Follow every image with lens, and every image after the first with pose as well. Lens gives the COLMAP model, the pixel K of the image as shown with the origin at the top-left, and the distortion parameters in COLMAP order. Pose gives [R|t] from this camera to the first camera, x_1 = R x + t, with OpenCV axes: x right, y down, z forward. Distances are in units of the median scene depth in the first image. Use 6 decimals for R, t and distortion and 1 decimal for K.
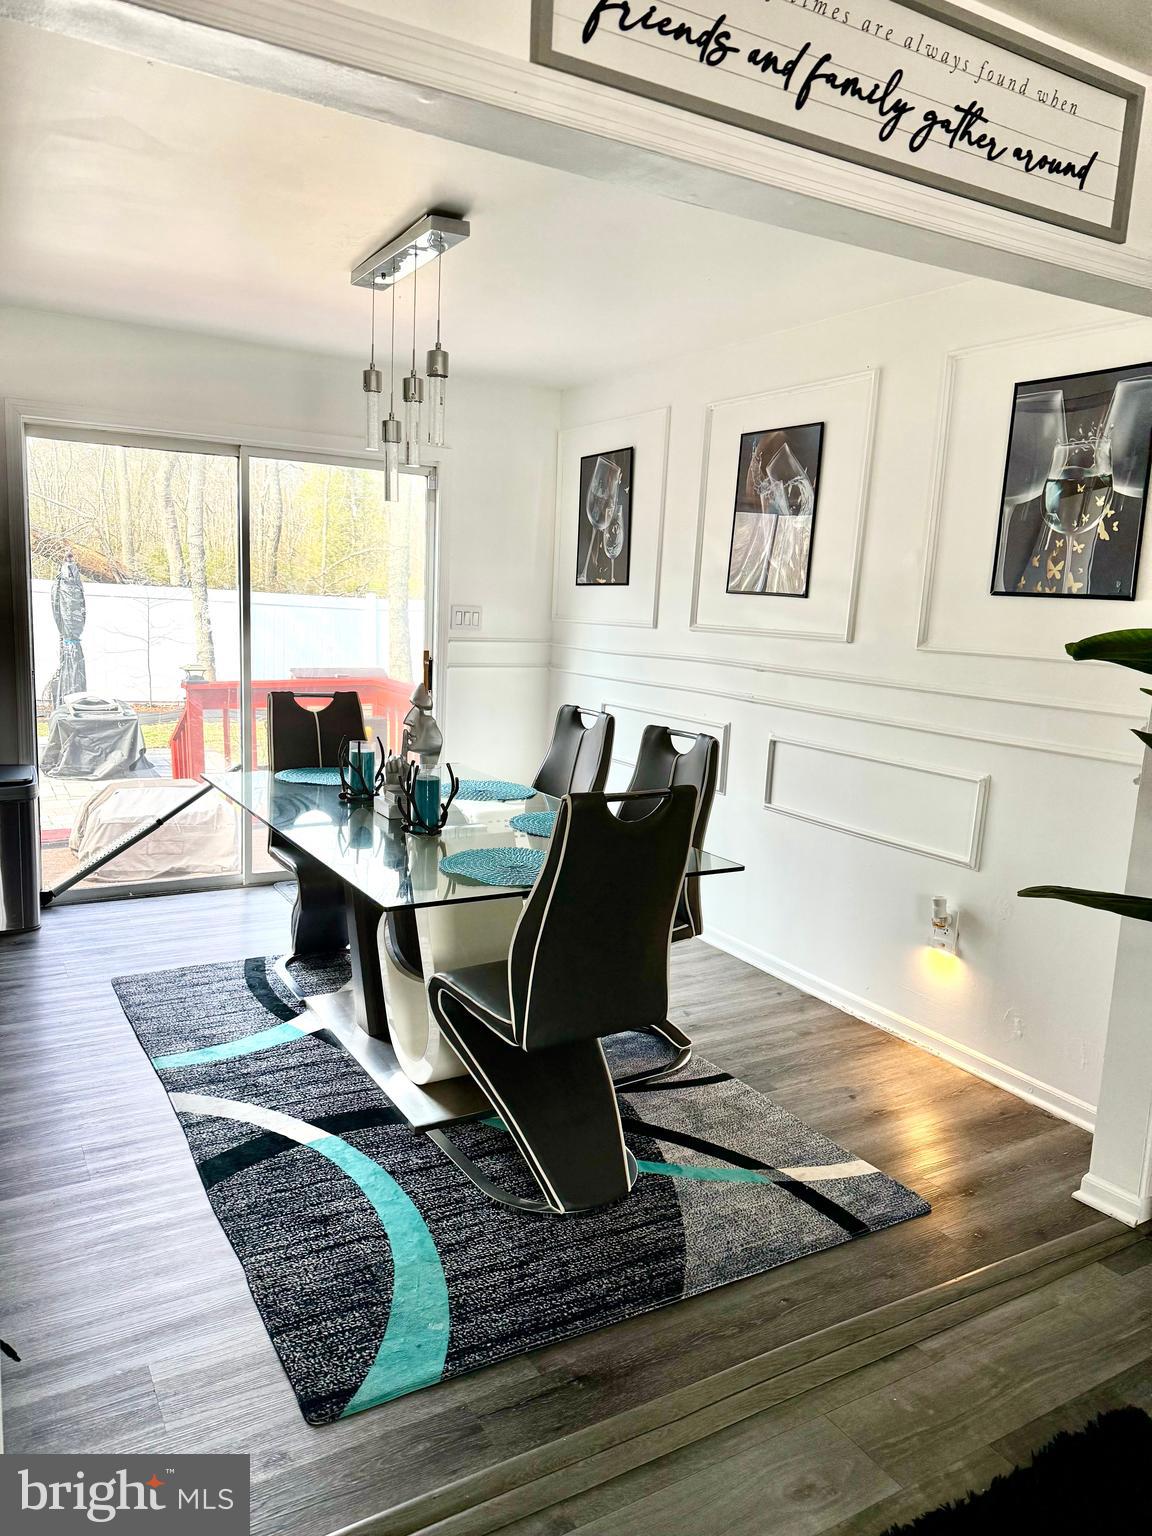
lens RADIAL K [[1075.9, 0, 576.2], [0, 1075.9, 794.0], [0, 0, 1]] dist [0.030378, -0.032683]
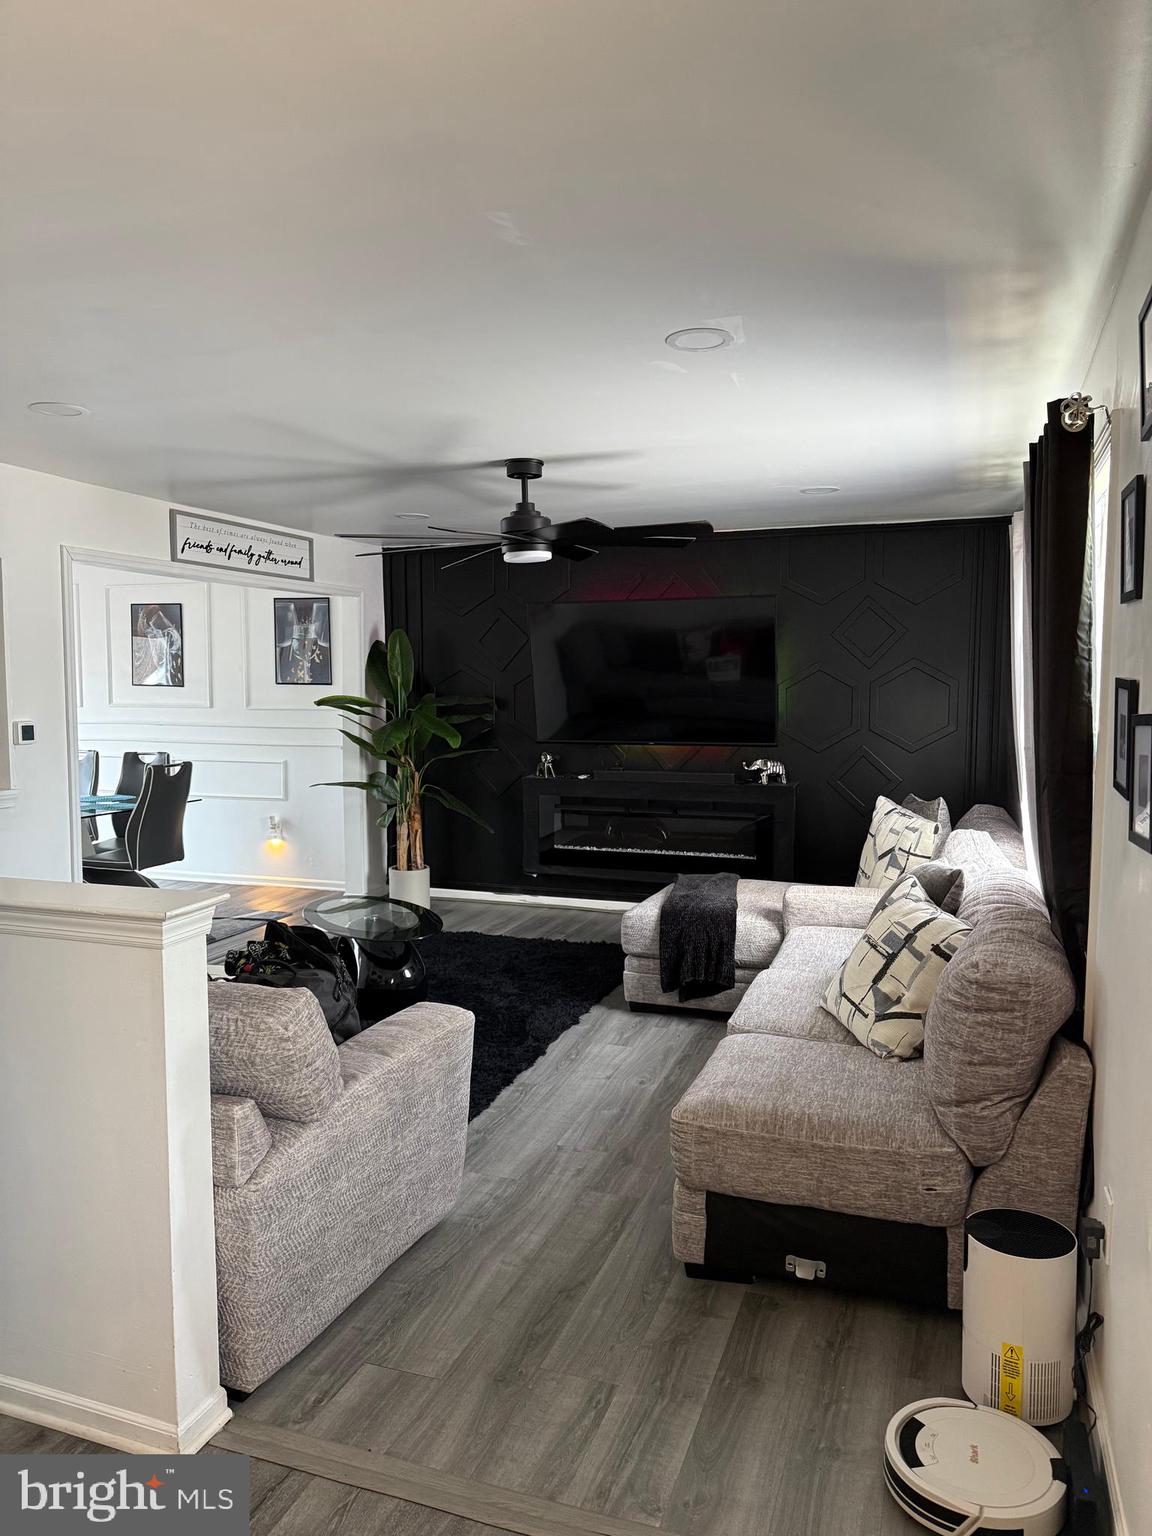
lens RADIAL K [[1075.9, 0, 575.9], [0, 1075.9, 765.7], [0, 0, 1]] dist [0.030378, -0.032683]
pose [[0.768875, -0.089725, 0.633073, -0.711258], [0.147079, 0.988373, -0.038549, 0.205891], [-0.622254, 0.122751, 0.773132, -1.385823]]
